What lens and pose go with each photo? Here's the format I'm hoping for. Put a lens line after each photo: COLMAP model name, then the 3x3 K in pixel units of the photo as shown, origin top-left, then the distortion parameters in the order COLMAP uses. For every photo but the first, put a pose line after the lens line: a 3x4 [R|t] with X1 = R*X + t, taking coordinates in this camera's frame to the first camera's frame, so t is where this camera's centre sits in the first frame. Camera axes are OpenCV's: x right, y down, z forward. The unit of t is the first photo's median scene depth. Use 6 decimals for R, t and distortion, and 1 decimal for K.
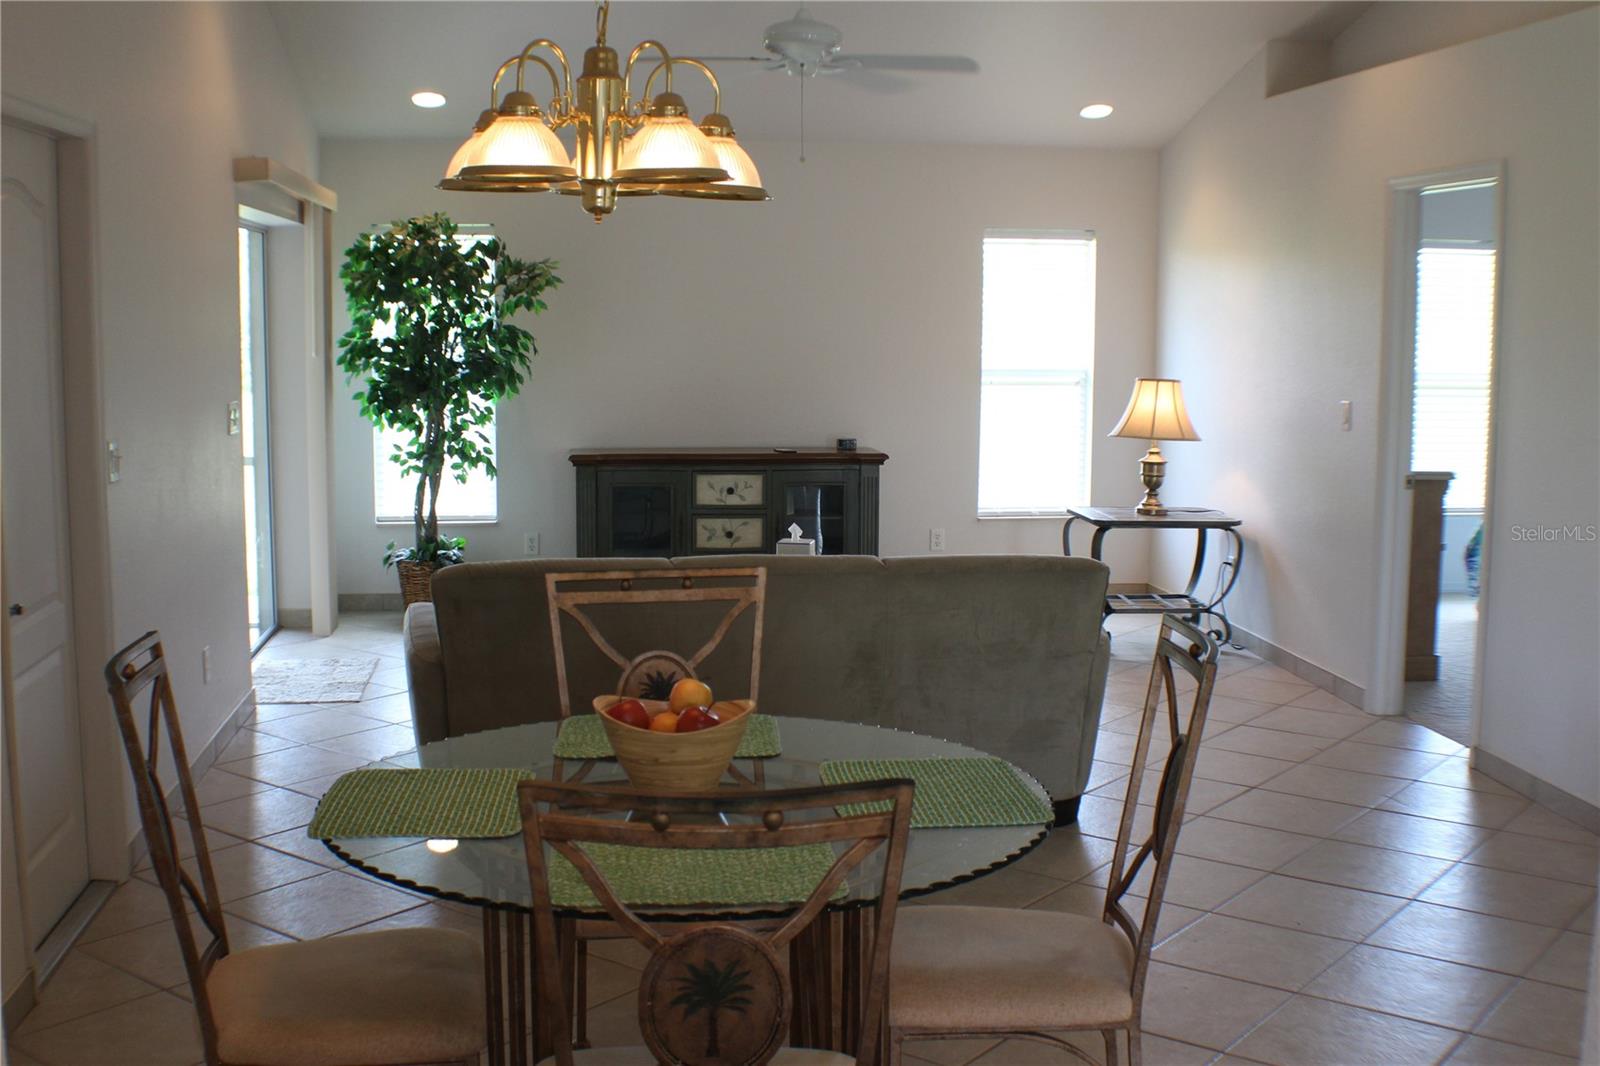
lens RADIAL K [[1781.5, 0, 795.4], [0, 1781.5, 536.5], [0, 0, 1]] dist [-0.171299, 0.057319]
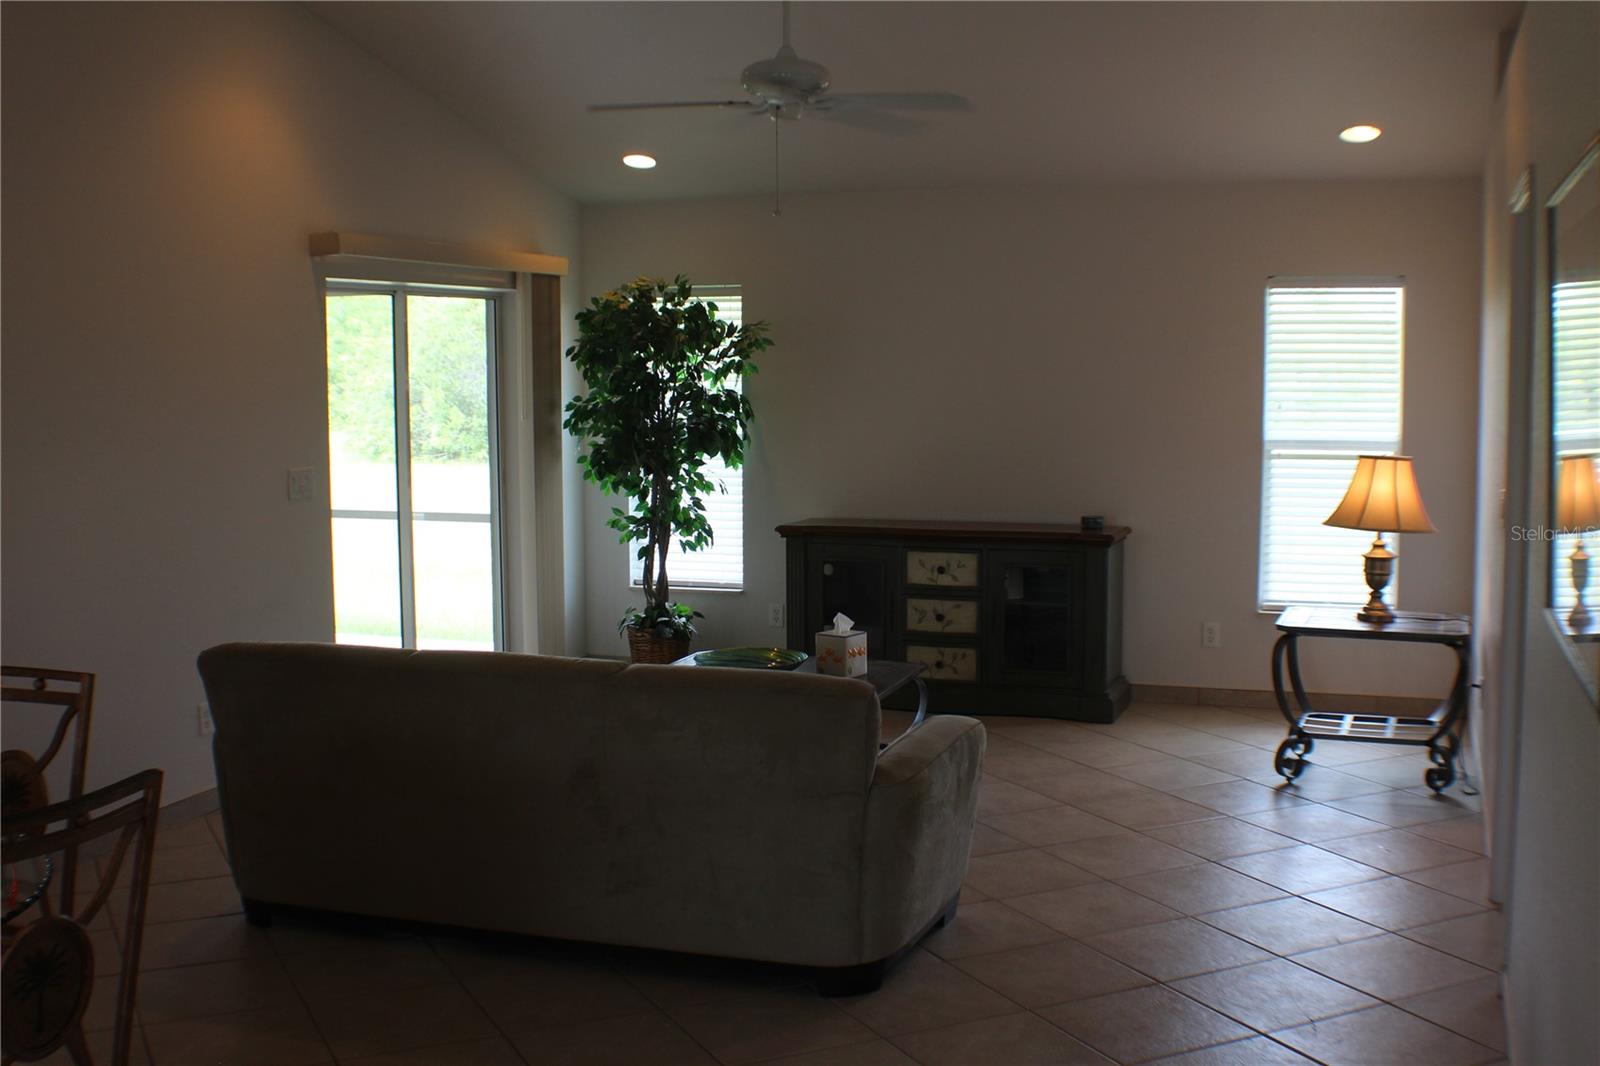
lens RADIAL K [[1781.5, 0, 795.4], [0, 1781.5, 536.5], [0, 0, 1]] dist [-0.171299, 0.057319]
pose [[0.895965, 0.034171, -0.442808, 0.301573], [-0.046496, 0.998774, -0.017005, -0.023821], [0.441684, 0.035824, 0.896455, 0.144795]]
